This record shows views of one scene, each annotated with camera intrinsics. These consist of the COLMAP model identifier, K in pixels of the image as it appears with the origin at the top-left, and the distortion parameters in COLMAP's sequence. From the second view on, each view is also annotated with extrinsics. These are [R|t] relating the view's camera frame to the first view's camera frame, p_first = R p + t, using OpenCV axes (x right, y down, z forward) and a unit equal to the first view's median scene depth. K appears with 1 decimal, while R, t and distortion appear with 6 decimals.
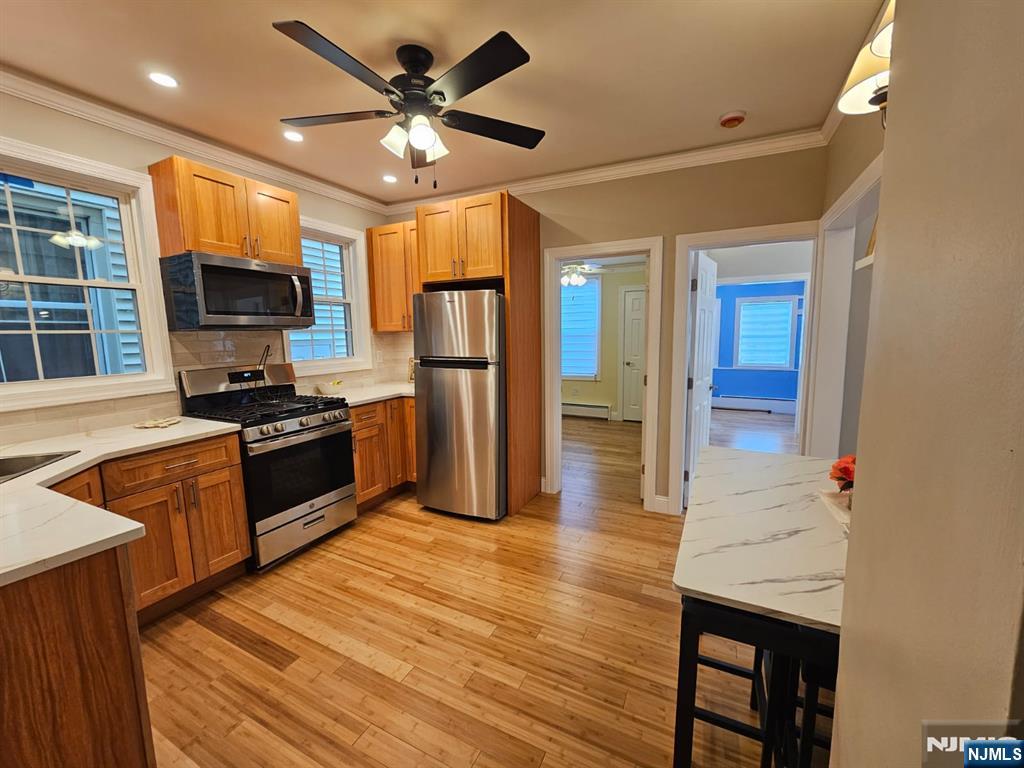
lens RADIAL K [[413.9, 0, 515.1], [0, 413.9, 385.9], [0, 0, 1]] dist [-0.017640, 0.003726]
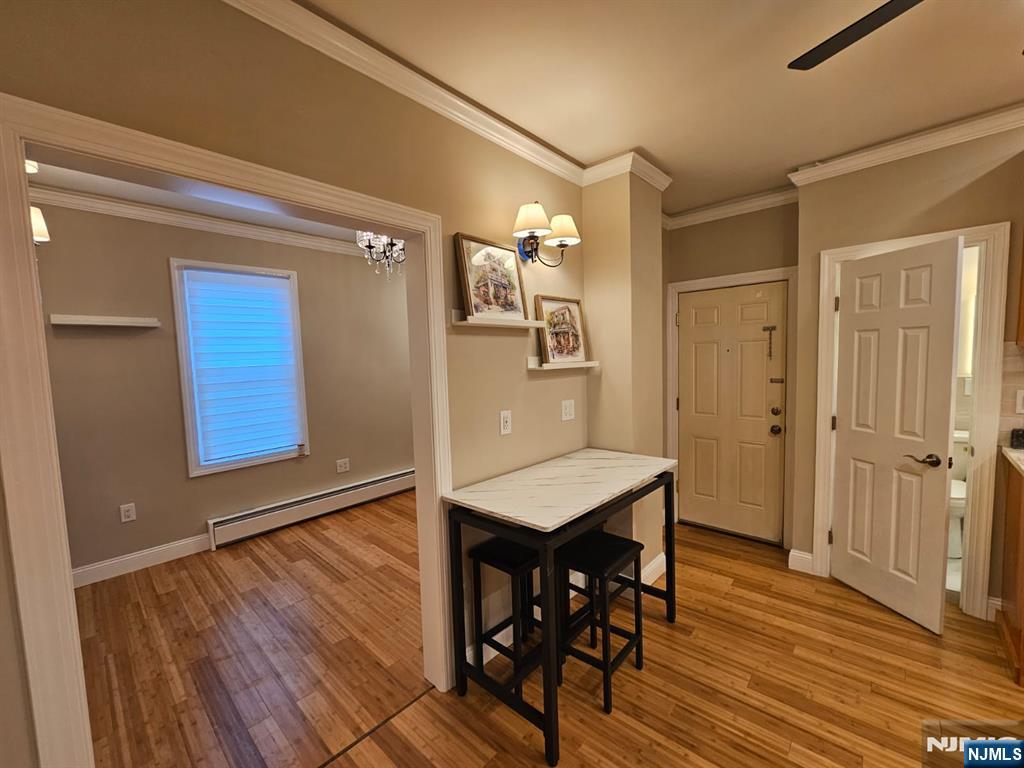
lens RADIAL K [[413.9, 0, 515.1], [0, 413.9, 385.9], [0, 0, 1]] dist [-0.017640, 0.003726]
pose [[-0.961895, 0.027677, 0.272015, 0.130788], [0.082357, 0.977988, 0.191721, -0.108160], [-0.260721, 0.206818, -0.943001, 0.723470]]
